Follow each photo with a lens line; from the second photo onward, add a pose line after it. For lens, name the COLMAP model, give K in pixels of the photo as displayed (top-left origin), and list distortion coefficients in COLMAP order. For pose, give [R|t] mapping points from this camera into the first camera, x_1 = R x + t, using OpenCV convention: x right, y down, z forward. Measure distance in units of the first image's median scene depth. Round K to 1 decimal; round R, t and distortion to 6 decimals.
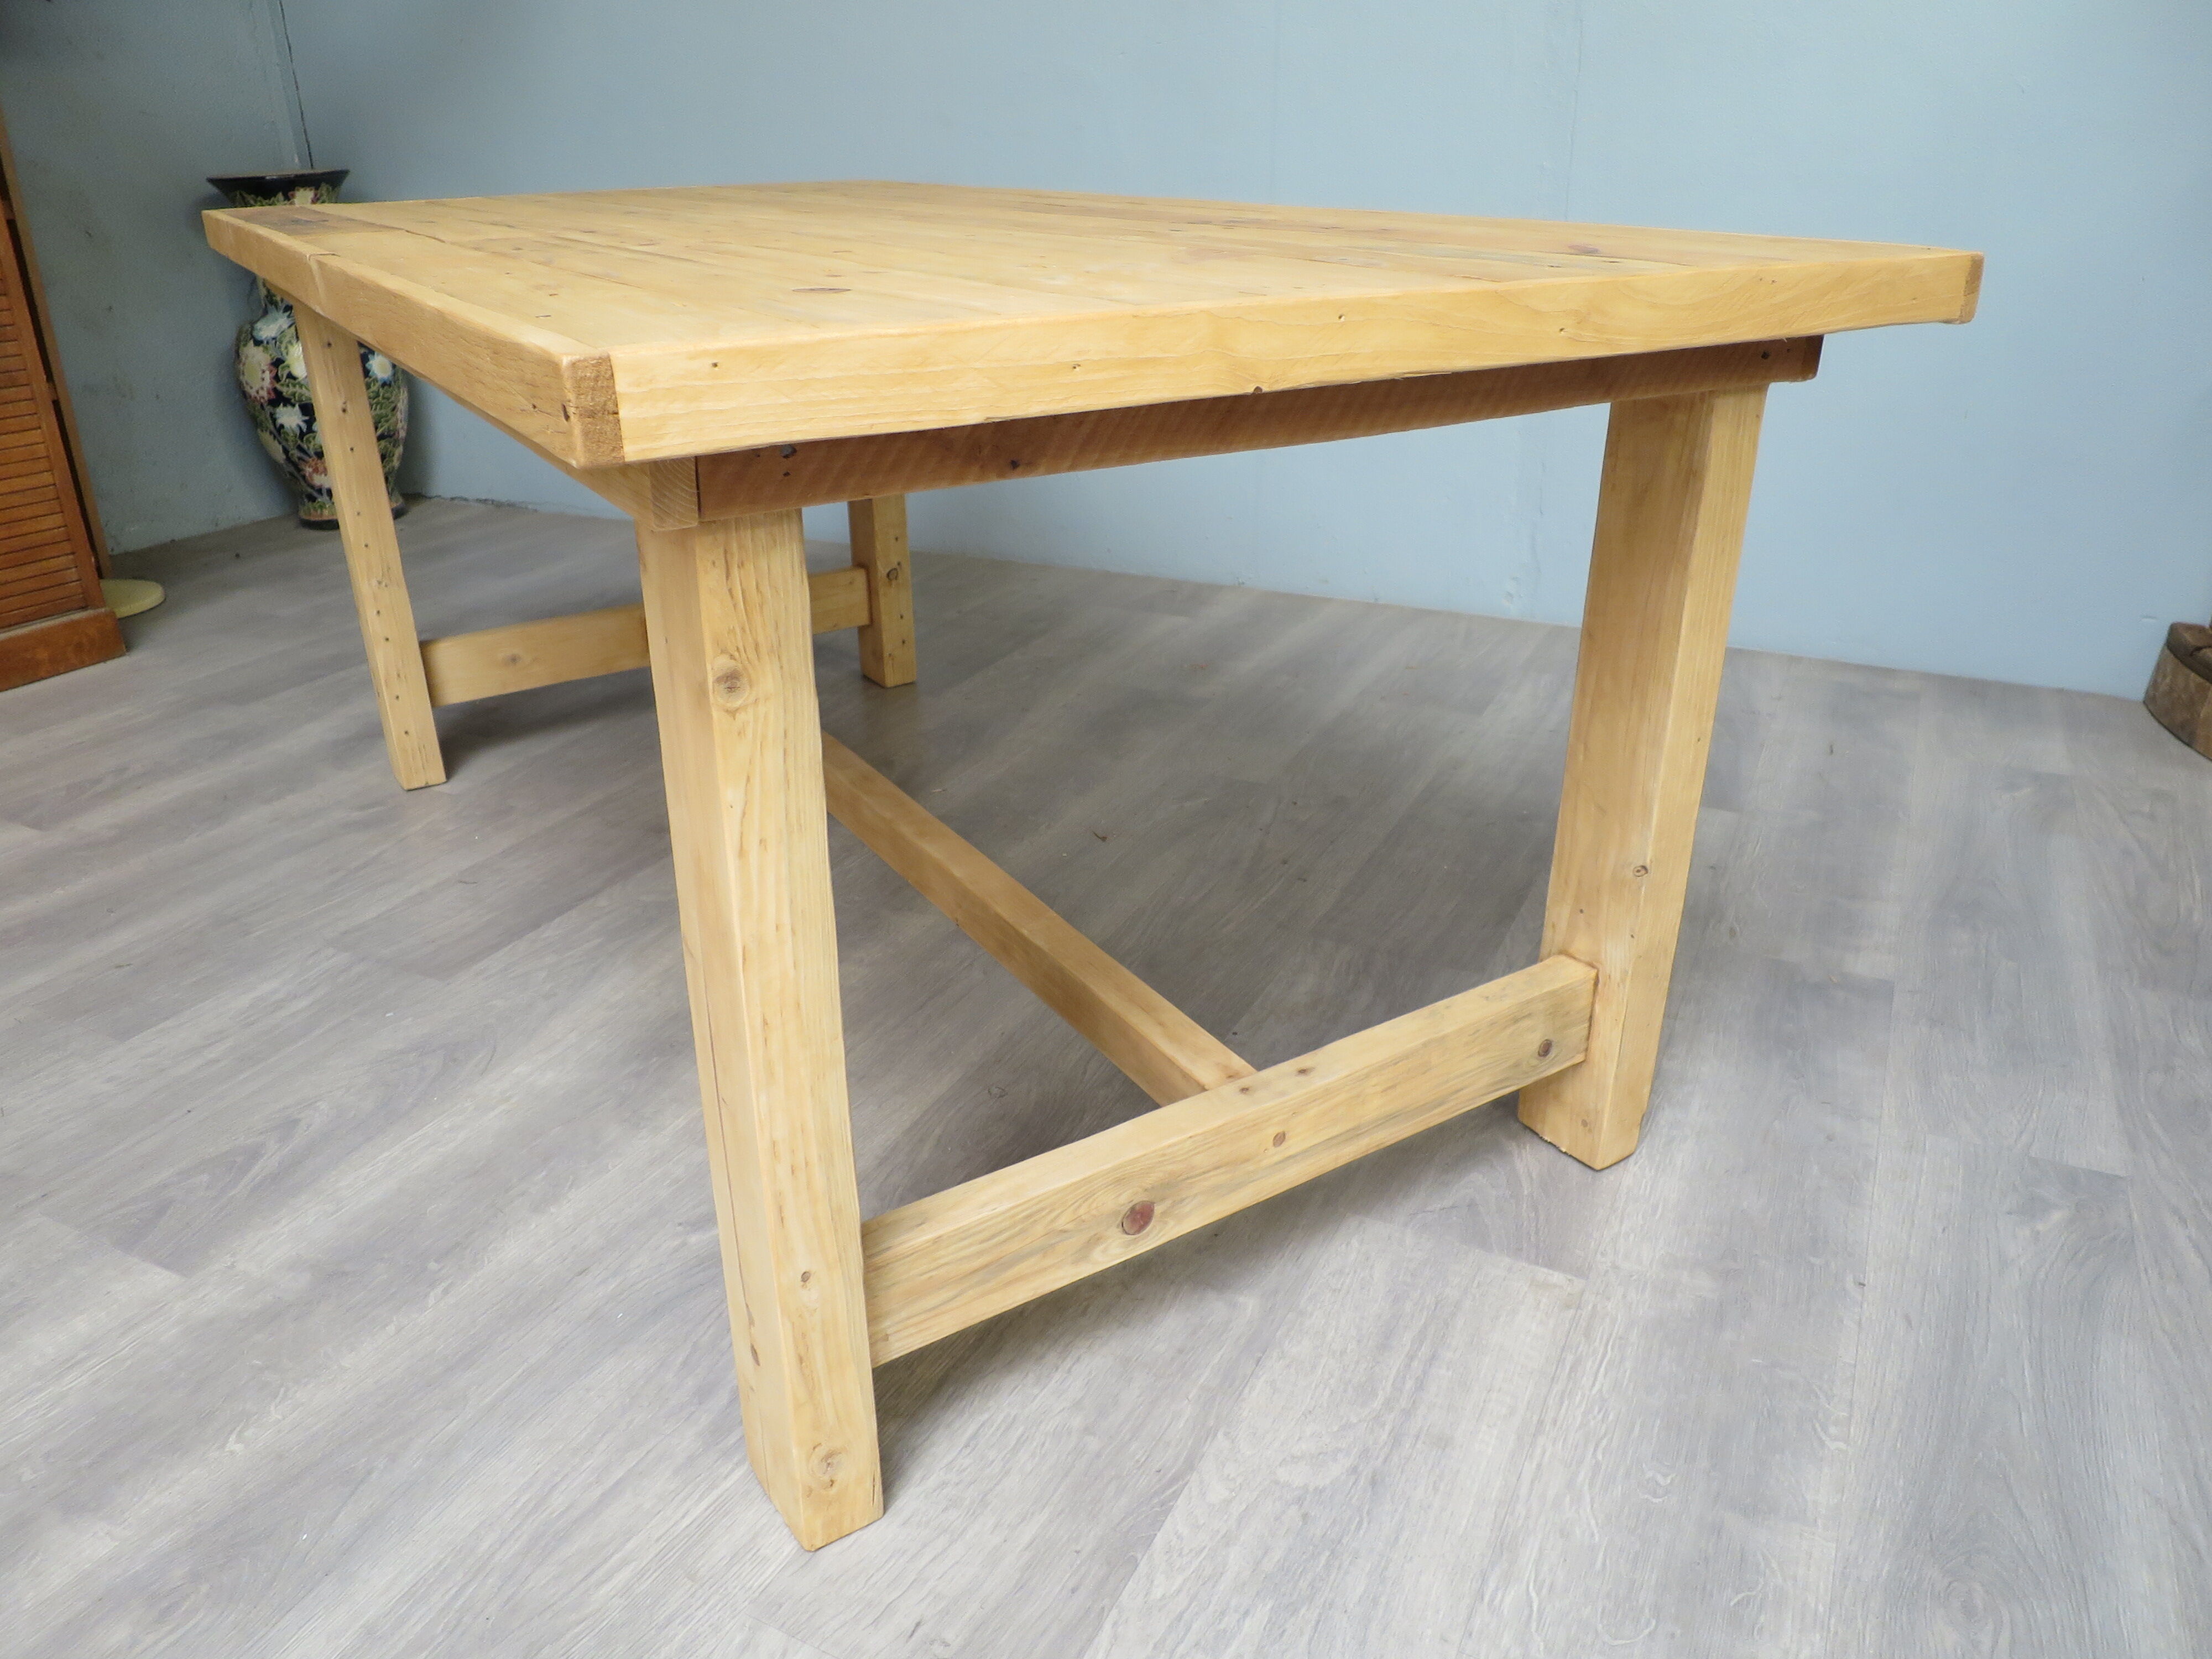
lens RADIAL K [[1582.8, 0, 1116.8], [0, 1582.8, 828.1], [0, 0, 1]] dist [-0.046607, 0.011430]
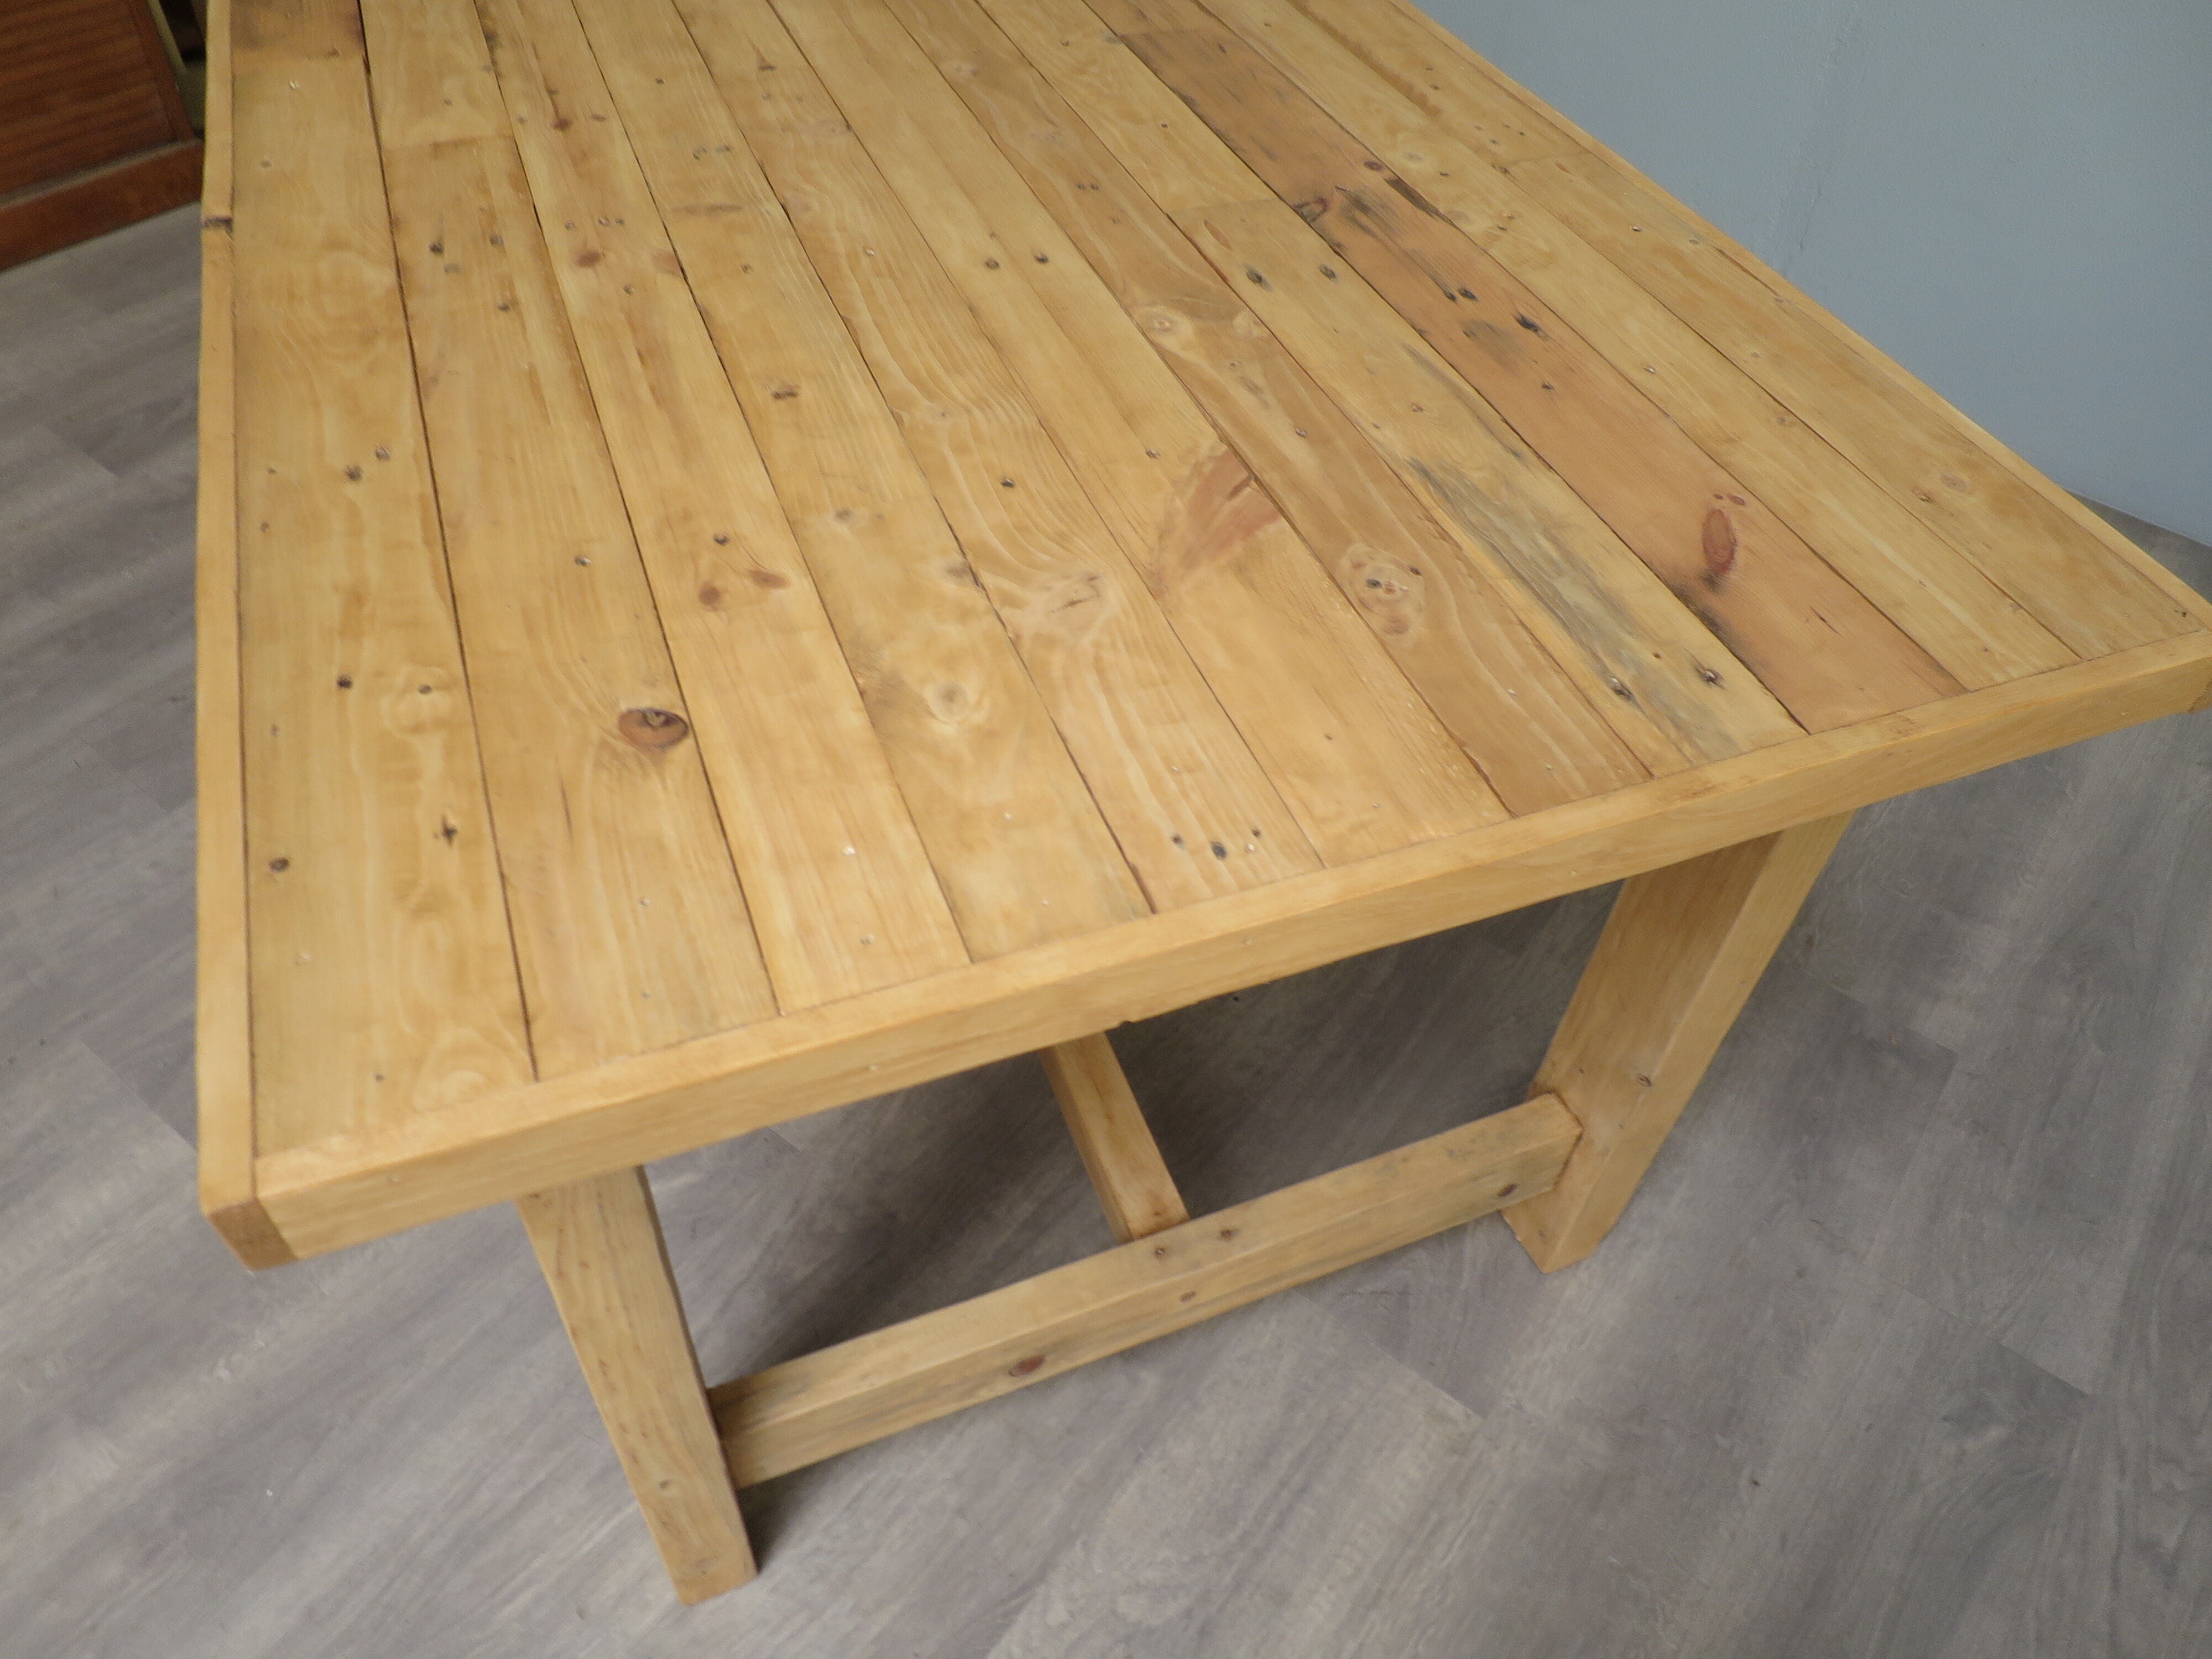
lens RADIAL K [[1582.8, 0, 1113.2], [0, 1582.8, 832.1], [0, 0, 1]] dist [-0.046607, 0.011430]
pose [[0.980770, 0.175662, -0.085041, 0.085469], [-0.130199, 0.913516, 0.385404, -0.429342], [0.145388, -0.366921, 0.918821, 0.176028]]
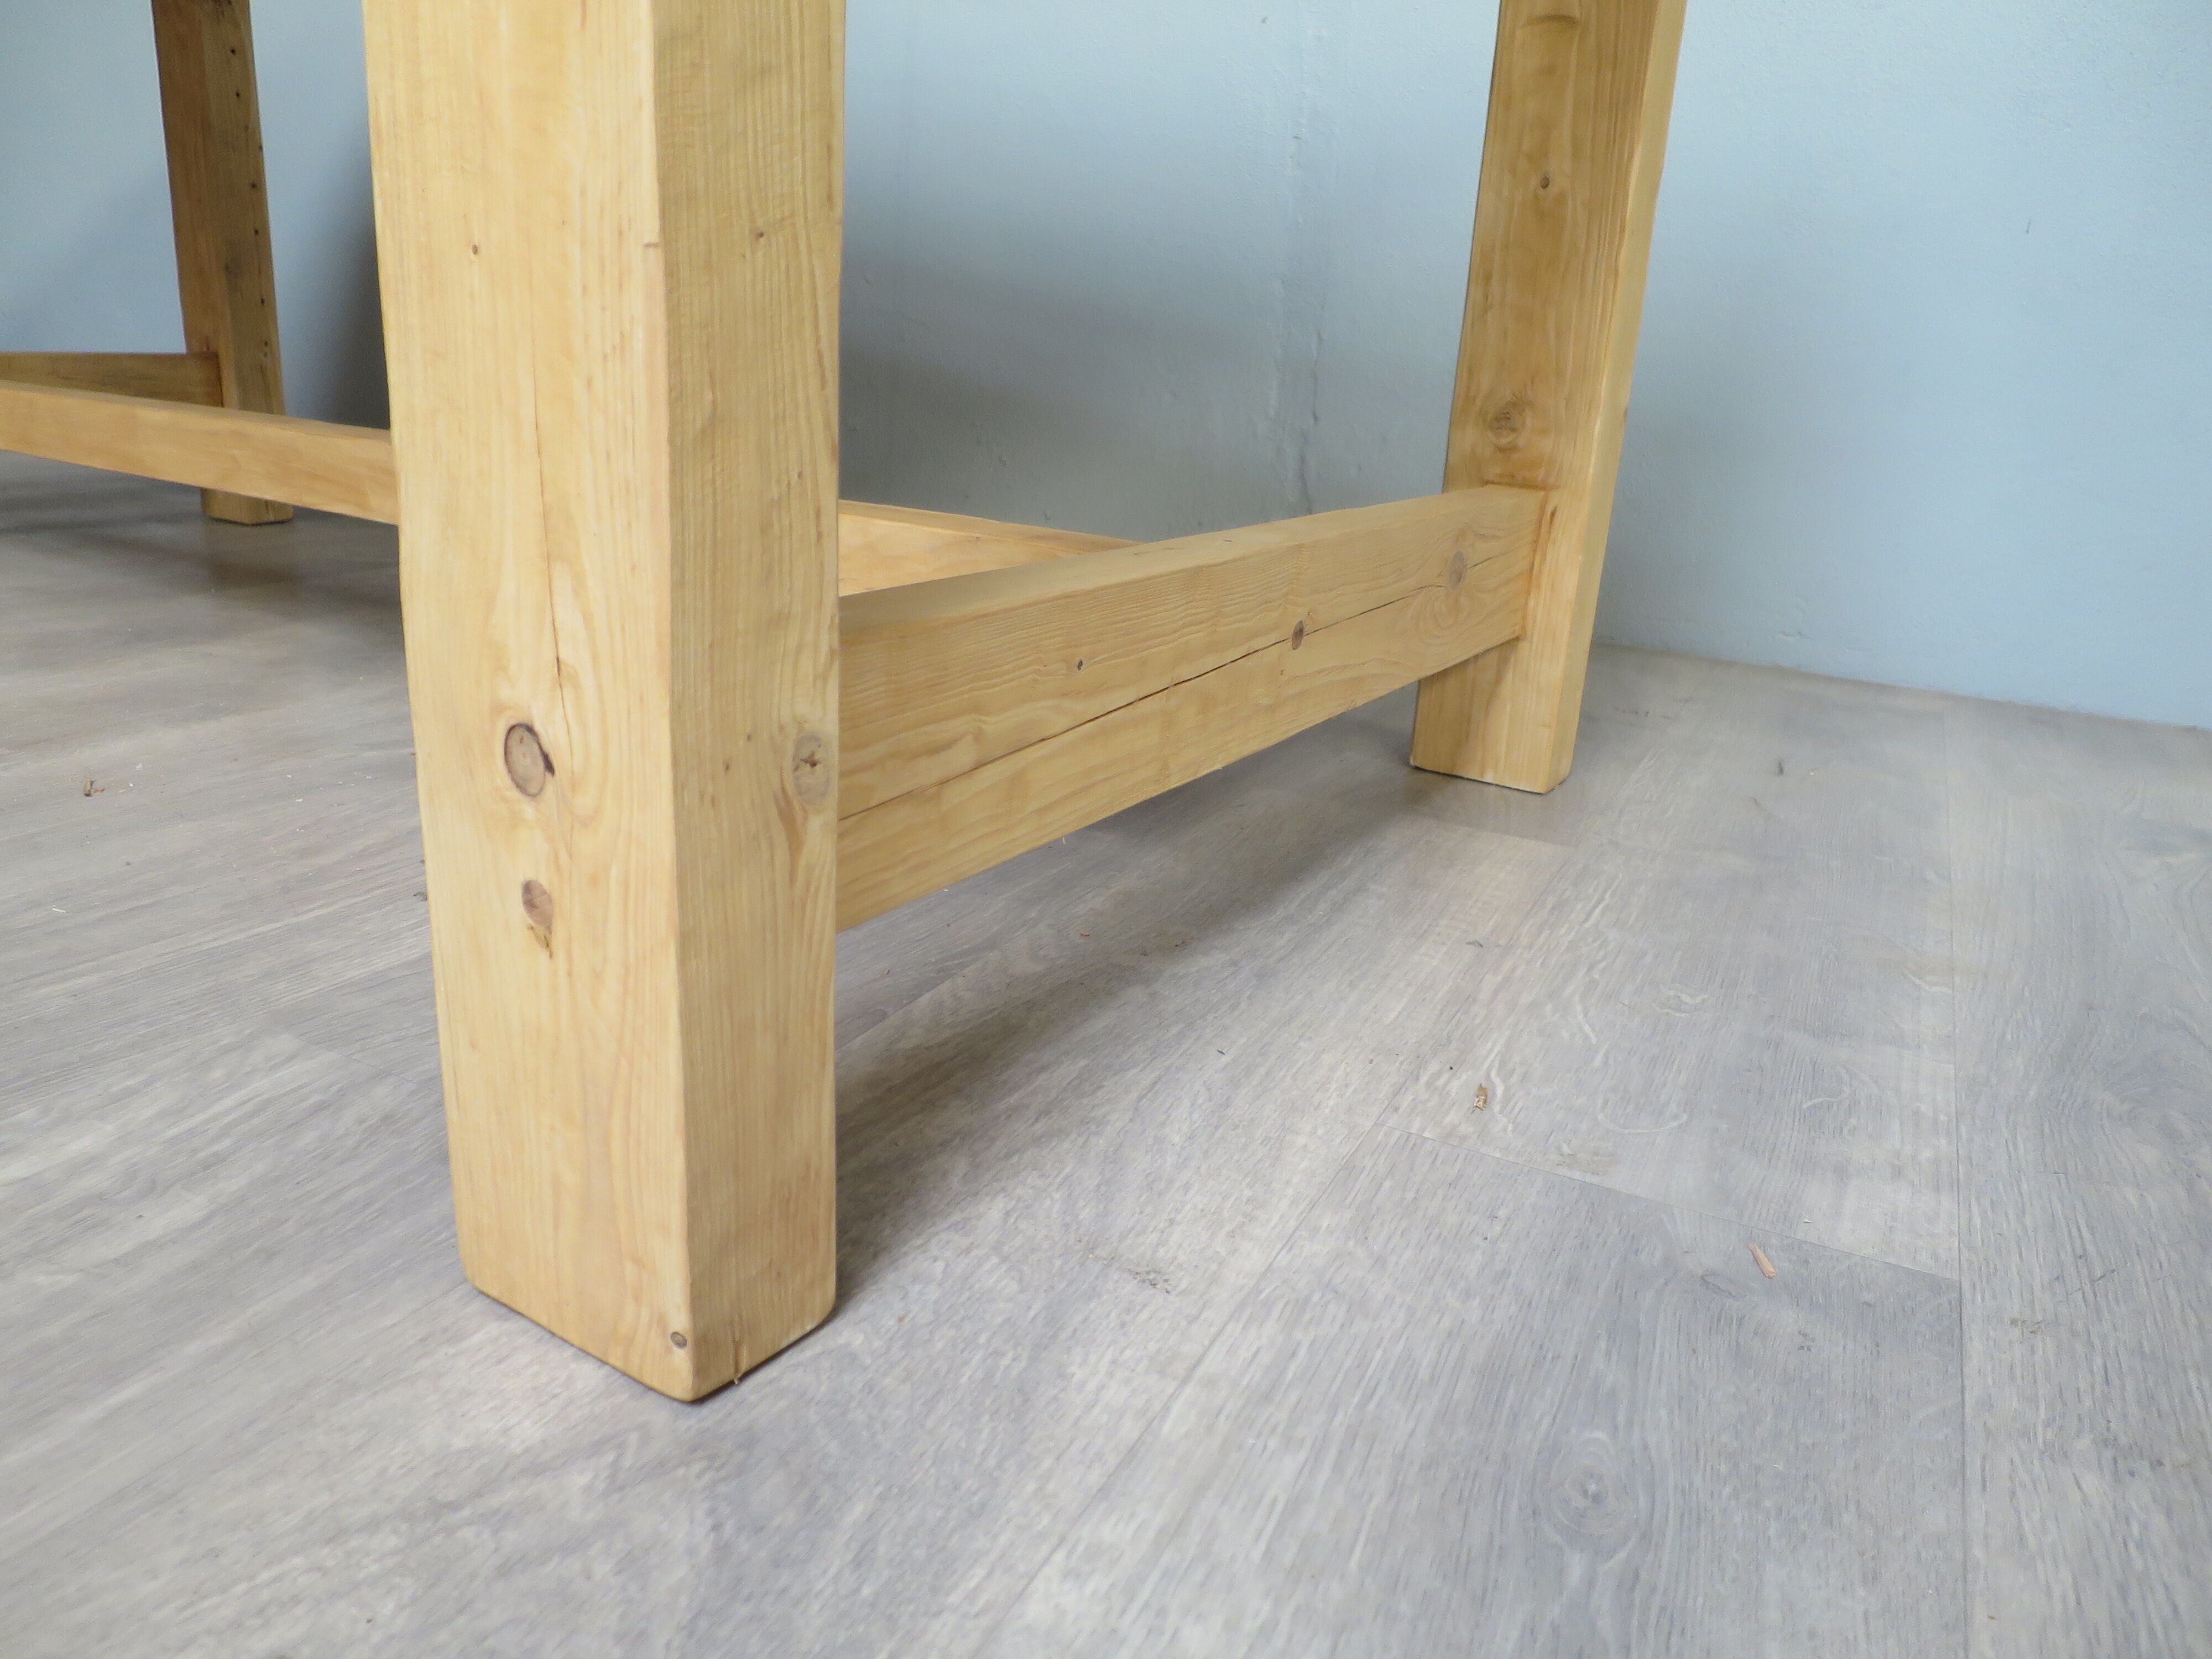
lens RADIAL K [[1582.8, 0, 1106.5], [0, 1582.8, 835.7], [0, 0, 1]] dist [-0.046607, 0.011430]
pose [[0.997356, 0.071068, 0.015177, 0.437766], [-0.068937, 0.991332, -0.111846, 0.077868], [-0.022994, 0.110504, 0.993610, 0.949161]]
